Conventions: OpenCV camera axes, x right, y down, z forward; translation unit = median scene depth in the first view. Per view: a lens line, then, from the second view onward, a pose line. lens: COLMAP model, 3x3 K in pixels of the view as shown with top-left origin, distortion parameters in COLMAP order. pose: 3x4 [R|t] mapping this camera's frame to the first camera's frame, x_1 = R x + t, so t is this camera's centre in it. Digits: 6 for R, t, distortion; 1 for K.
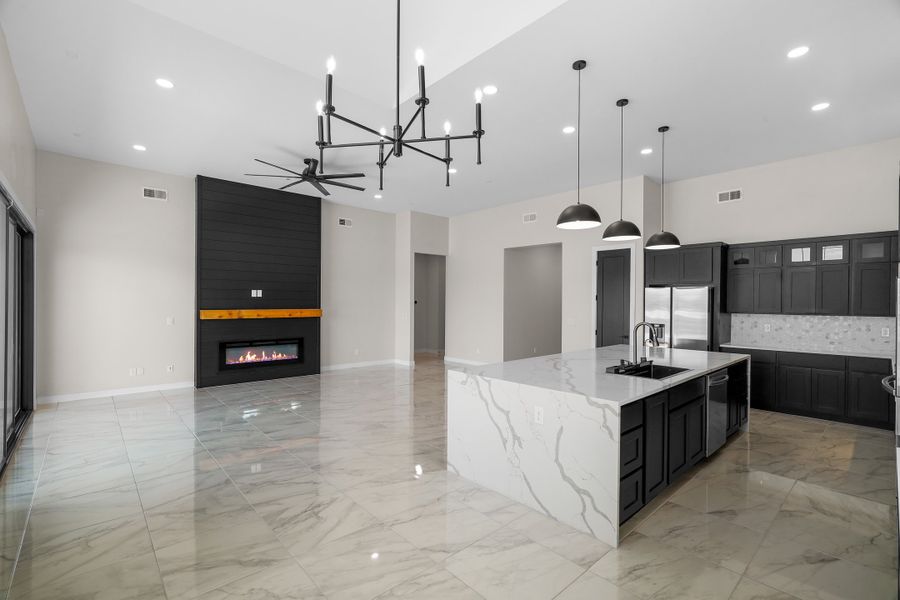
lens RADIAL K [[413.0, 0, 452.2], [0, 413.0, 301.4], [0, 0, 1]] dist [0.007871, -0.000039]
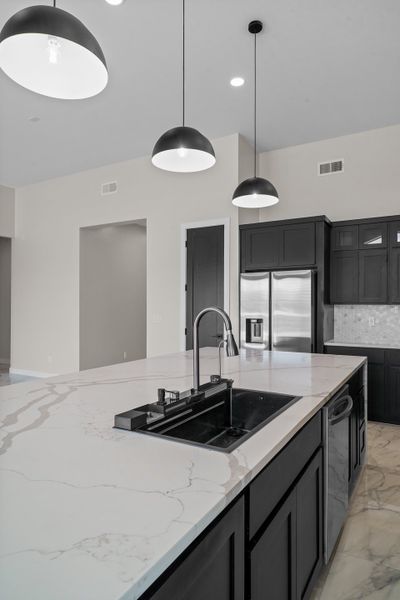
lens RADIAL K [[392.9, 0, 199.0], [0, 392.9, 303.3], [0, 0, 1]] dist [-0.001167, -0.000129]
pose [[0.955901, -0.002215, 0.293681, 0.179772], [0.003500, 0.999986, -0.003849, 0.028190], [-0.293668, 0.004707, 0.955896, 0.323241]]
